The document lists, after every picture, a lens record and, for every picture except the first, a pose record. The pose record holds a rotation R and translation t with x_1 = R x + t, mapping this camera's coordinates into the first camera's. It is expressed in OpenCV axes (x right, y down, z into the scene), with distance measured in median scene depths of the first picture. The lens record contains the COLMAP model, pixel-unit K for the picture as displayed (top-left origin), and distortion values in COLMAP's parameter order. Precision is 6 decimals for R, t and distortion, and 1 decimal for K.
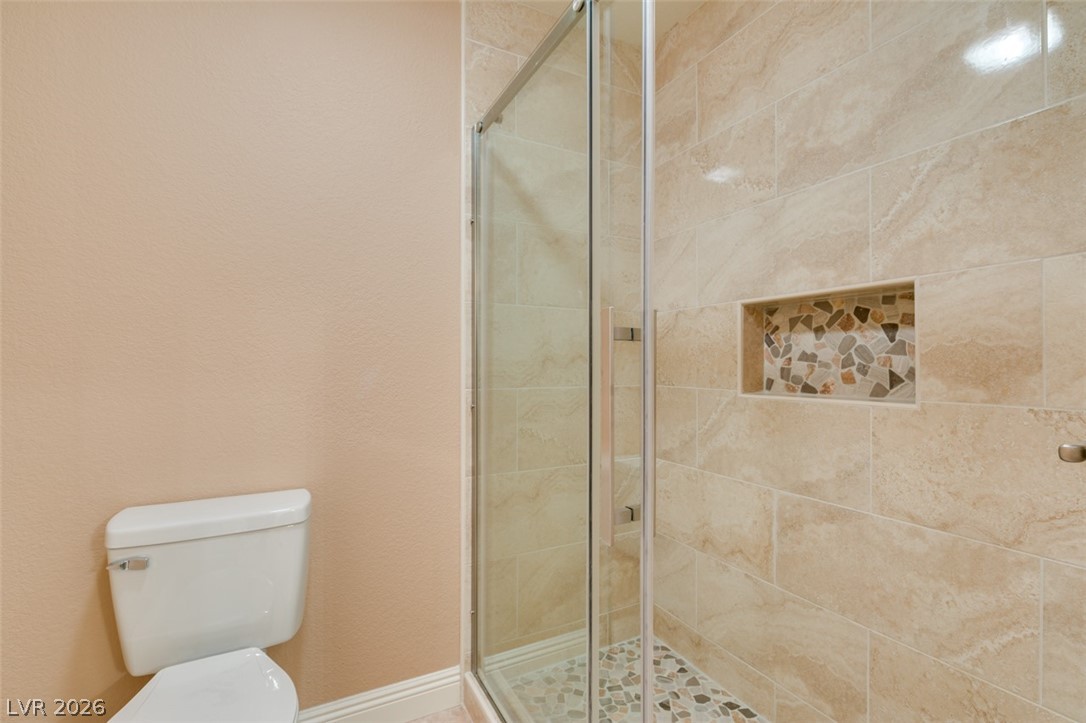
lens RADIAL K [[491.9, 0, 541.0], [0, 491.9, 361.1], [0, 0, 1]] dist [0.004021, 0.002670]
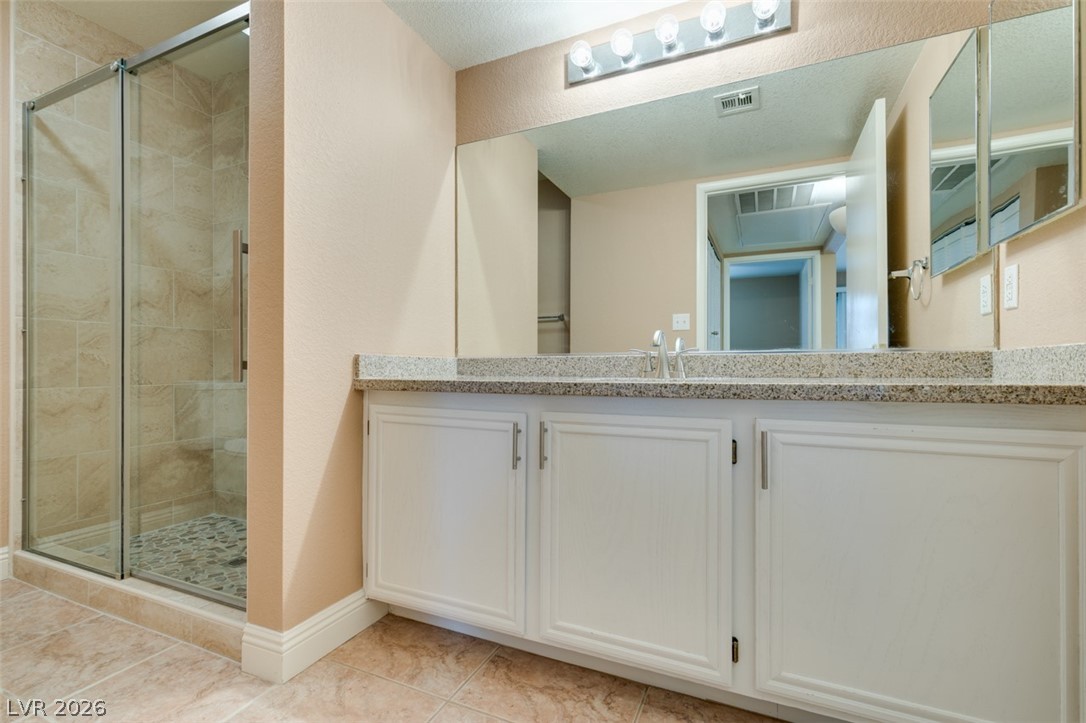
lens RADIAL K [[491.9, 0, 538.1], [0, 491.9, 363.4], [0, 0, 1]] dist [0.004021, 0.002670]
pose [[0.795129, 0.002760, 0.606434, 0.126911], [-0.004814, 0.999987, 0.001760, 0.162164], [-0.606421, -0.004319, 0.795132, -0.741526]]
